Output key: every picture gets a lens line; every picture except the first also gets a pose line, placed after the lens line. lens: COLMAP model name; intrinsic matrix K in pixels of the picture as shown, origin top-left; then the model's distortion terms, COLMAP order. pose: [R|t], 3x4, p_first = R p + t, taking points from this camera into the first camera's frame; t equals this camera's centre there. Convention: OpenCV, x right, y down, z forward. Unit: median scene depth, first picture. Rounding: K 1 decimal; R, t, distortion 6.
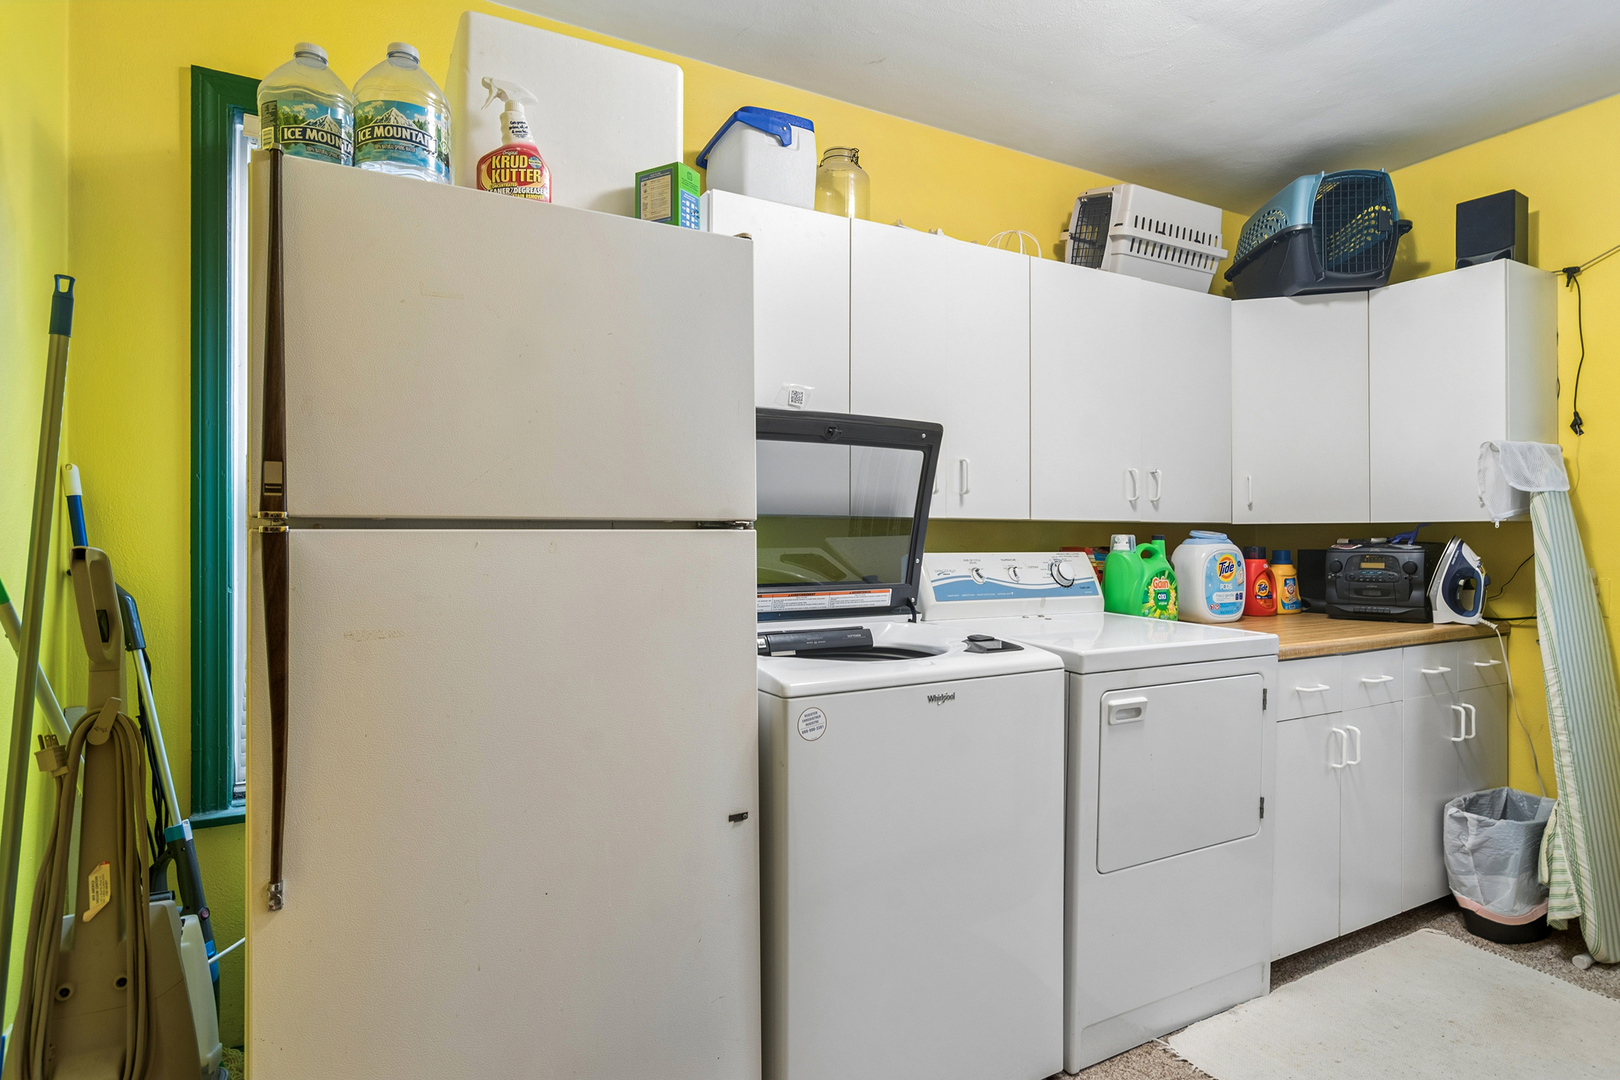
lens RADIAL K [[878.9, 0, 810.2], [0, 878.9, 537.5], [0, 0, 1]] dist [0.000898, -0.002333]
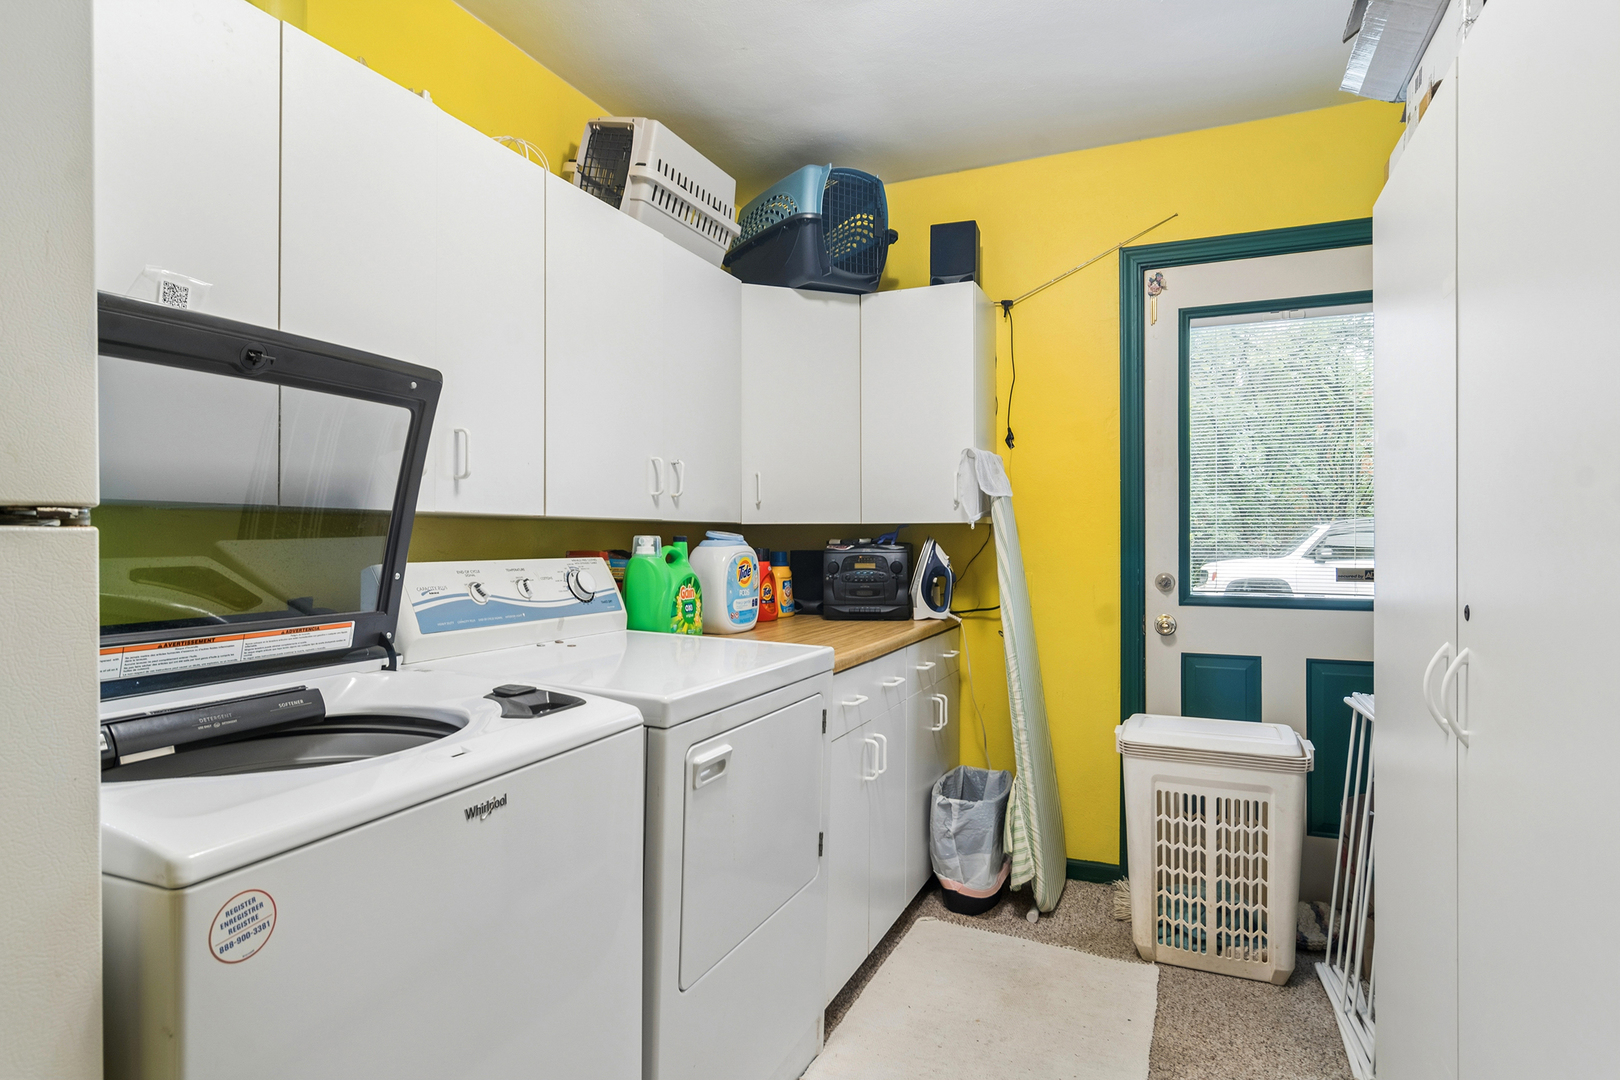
lens RADIAL K [[878.9, 0, 807.7], [0, 878.9, 533.3], [0, 0, 1]] dist [0.000898, -0.002333]
pose [[0.799805, 0.000933, 0.600259, -0.024725], [0.001894, 0.999990, -0.004077, -0.002051], [-0.600257, 0.004397, 0.799795, 0.258321]]
